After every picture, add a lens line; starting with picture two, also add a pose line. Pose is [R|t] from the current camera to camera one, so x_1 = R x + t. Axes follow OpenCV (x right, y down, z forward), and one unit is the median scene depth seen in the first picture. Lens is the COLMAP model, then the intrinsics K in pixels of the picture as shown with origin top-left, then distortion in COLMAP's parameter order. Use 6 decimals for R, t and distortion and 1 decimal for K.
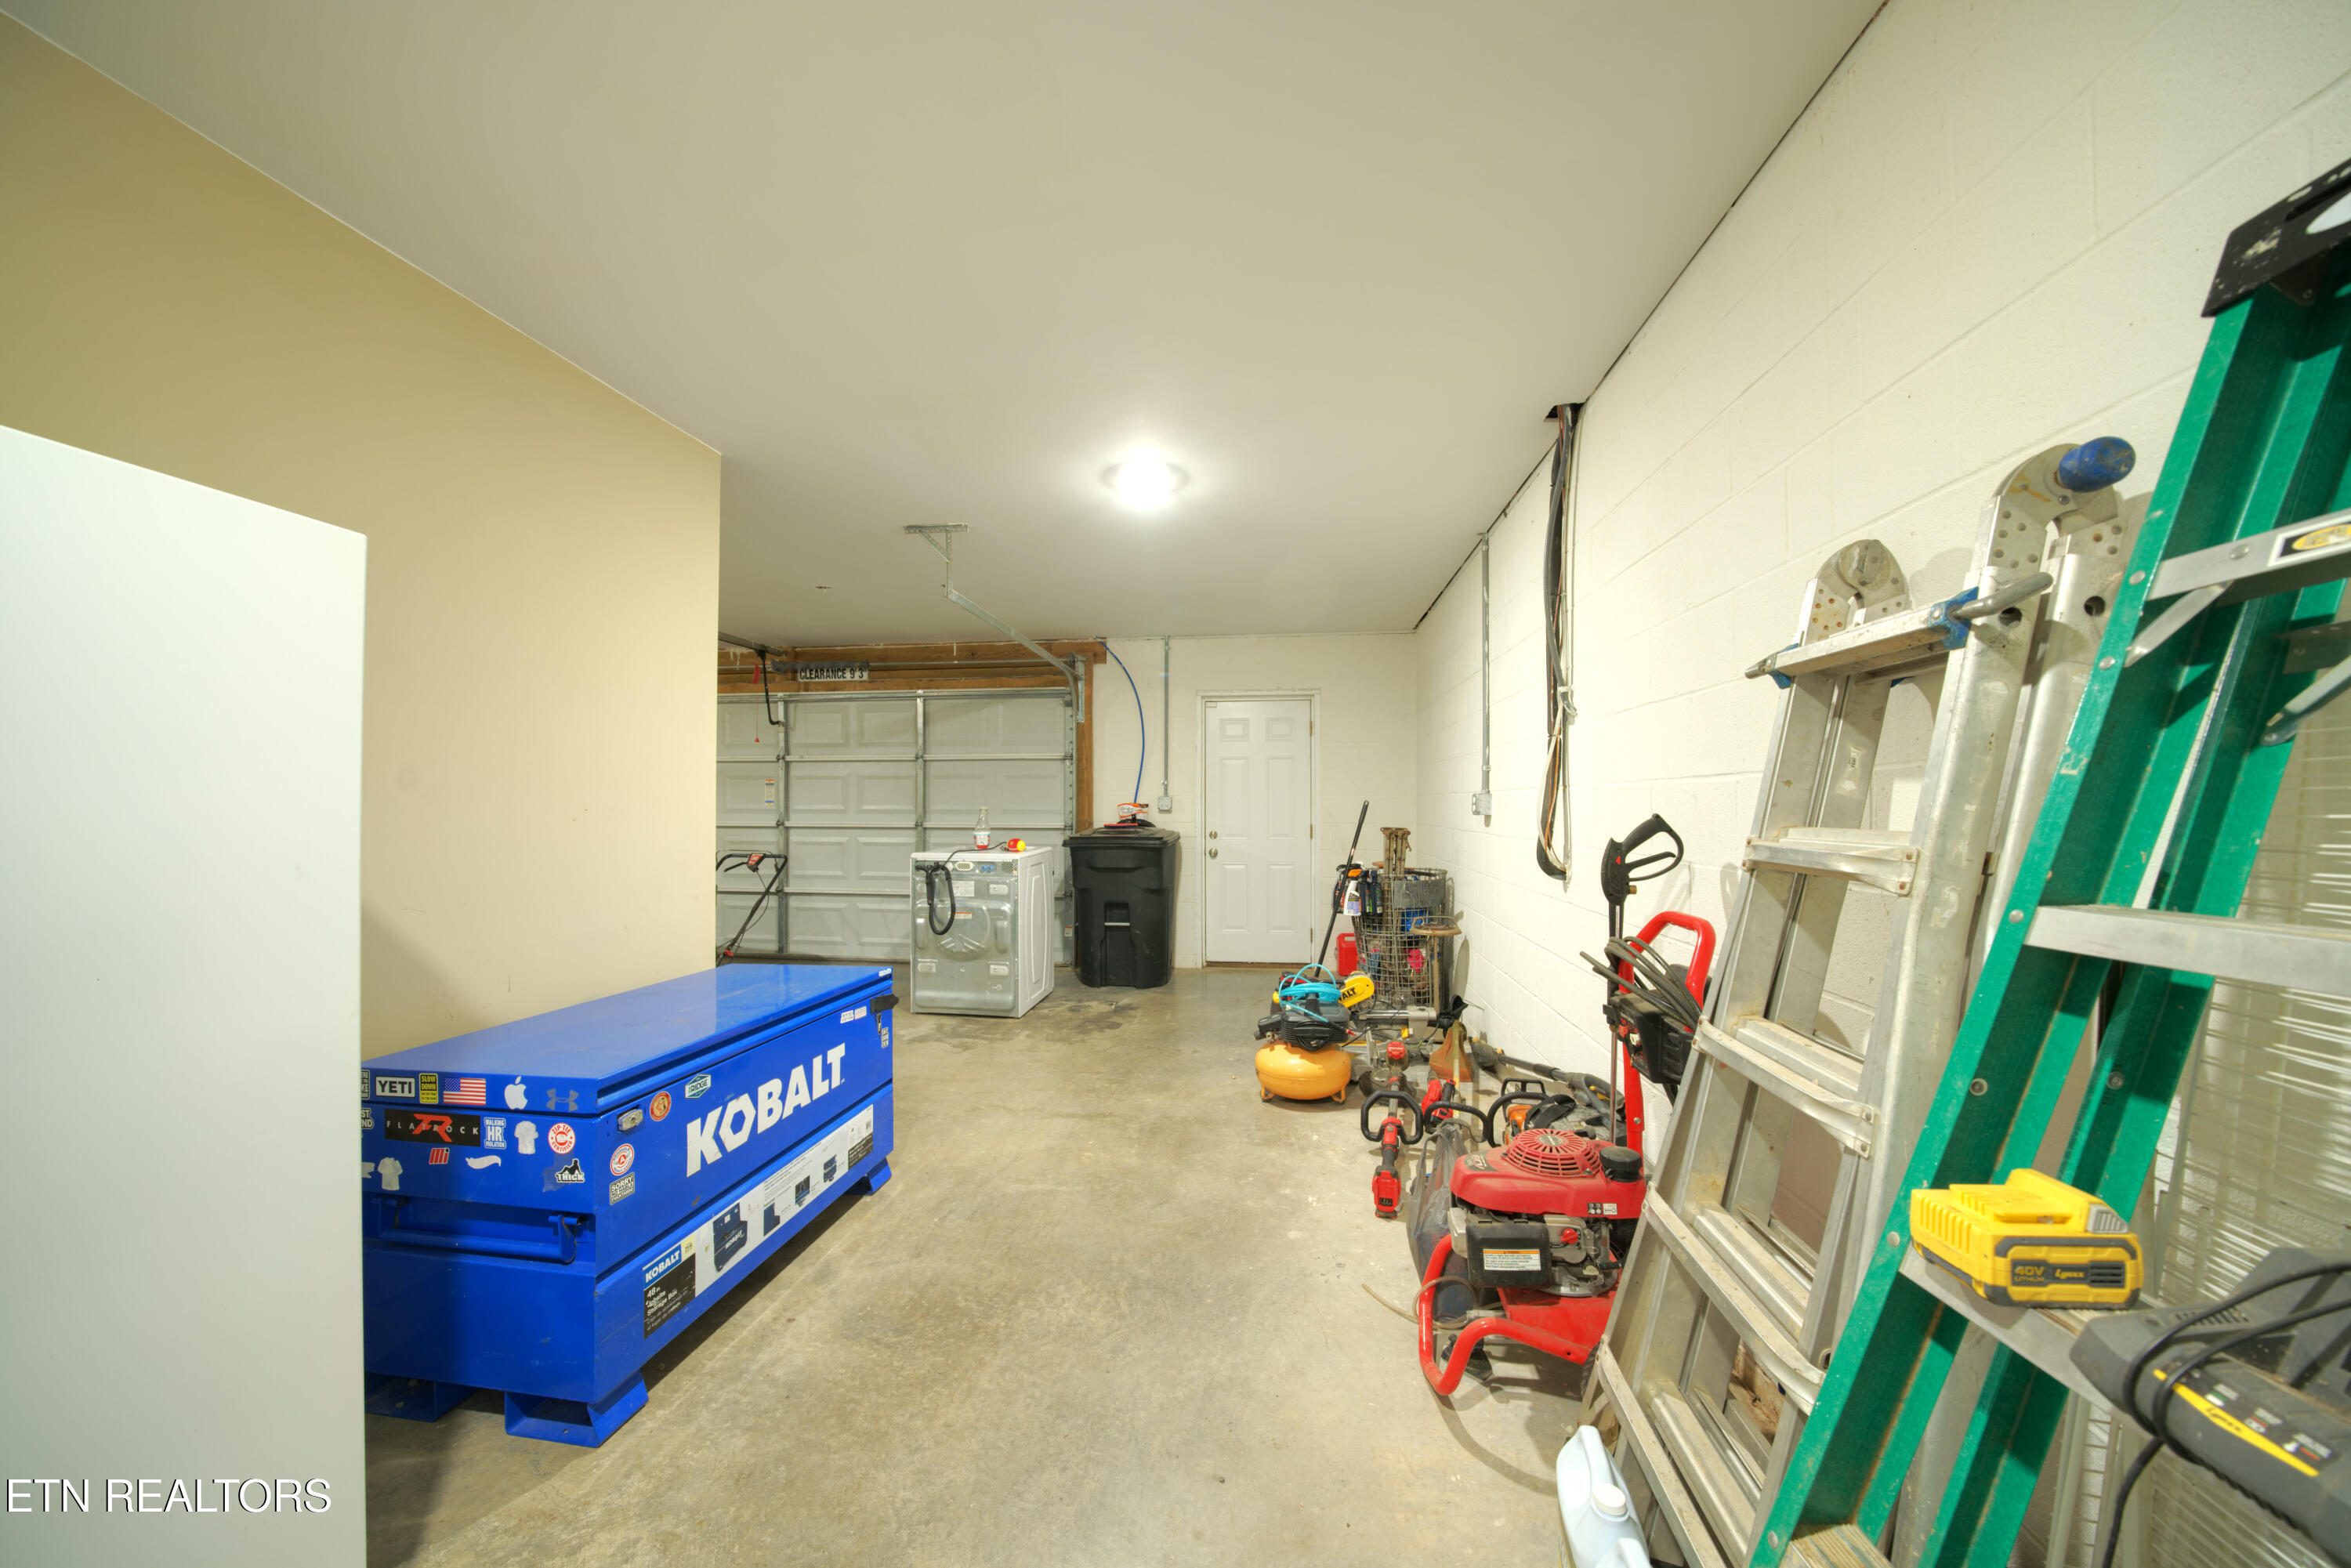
lens RADIAL K [[831.3, 0, 1172.4], [0, 831.3, 787.4], [0, 0, 1]] dist [-0.027953, 0.004653]
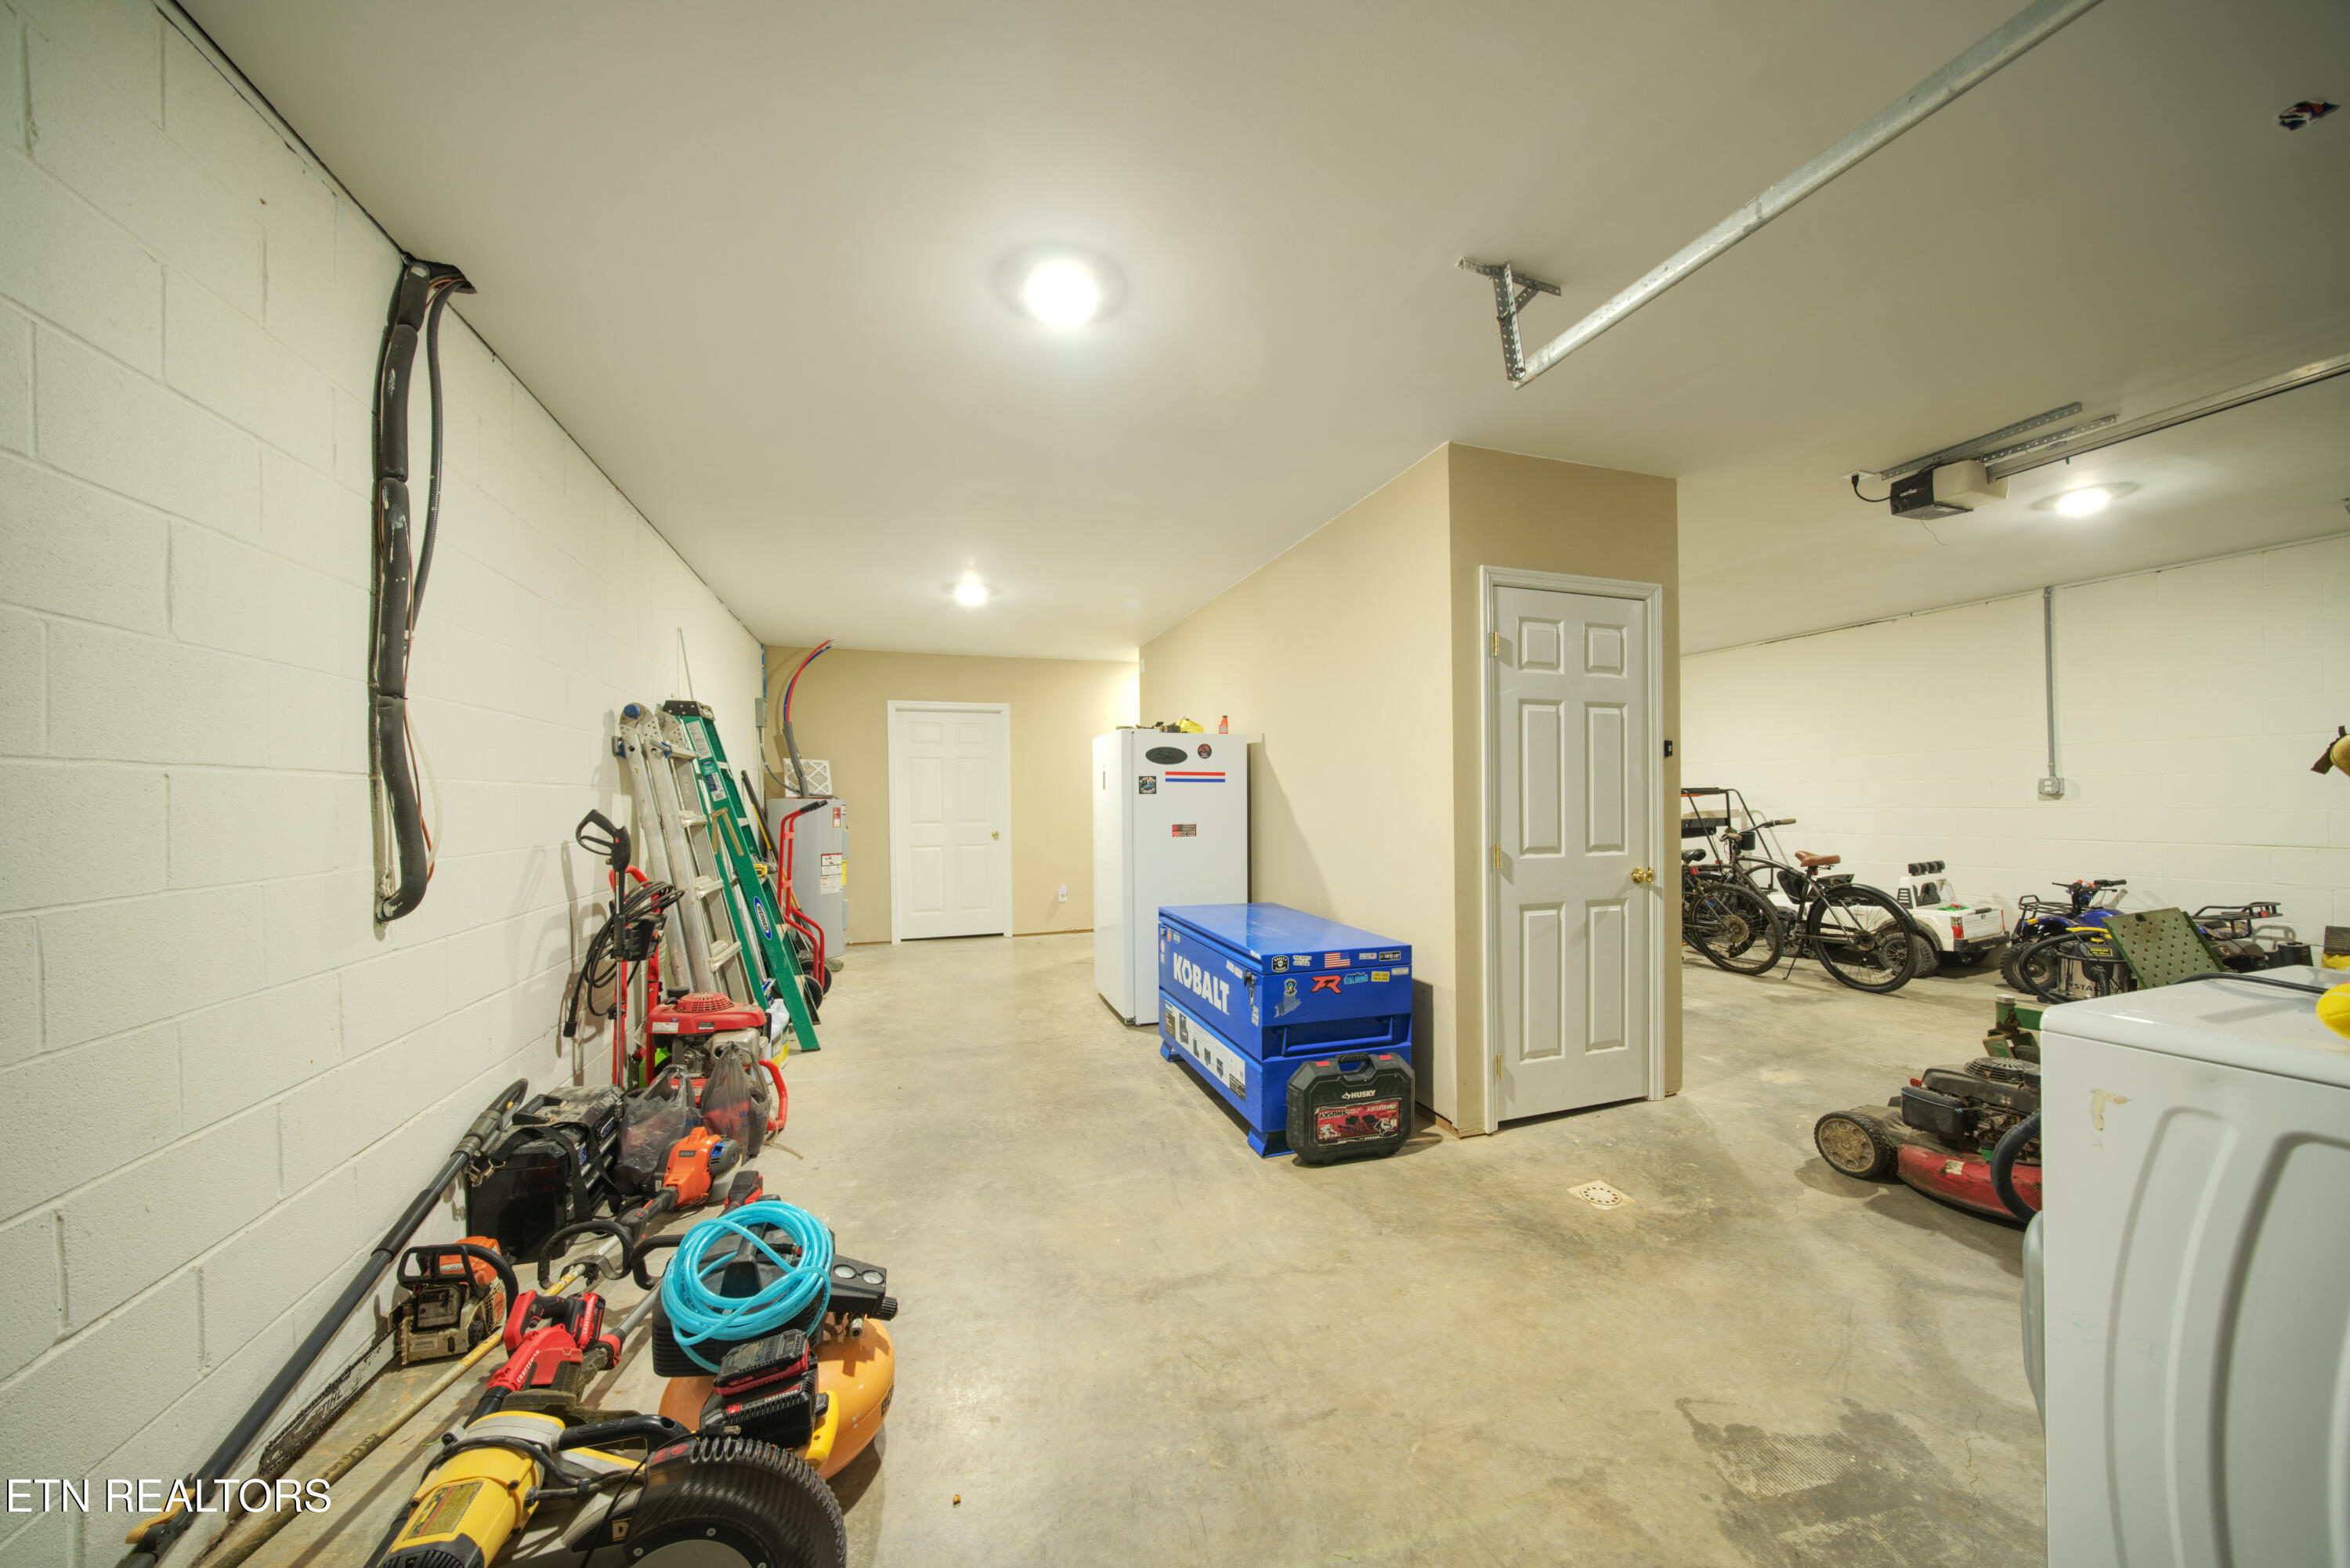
lens RADIAL K [[791.9, 0, 1182.0], [0, 791.9, 793.8], [0, 0, 1]] dist [-0.025727, 0.000017]
pose [[-0.891918, 0.004712, -0.452173, 0.102699], [0.015806, 0.999660, -0.020760, 0.019068], [0.451921, -0.025664, -0.891689, 0.986110]]
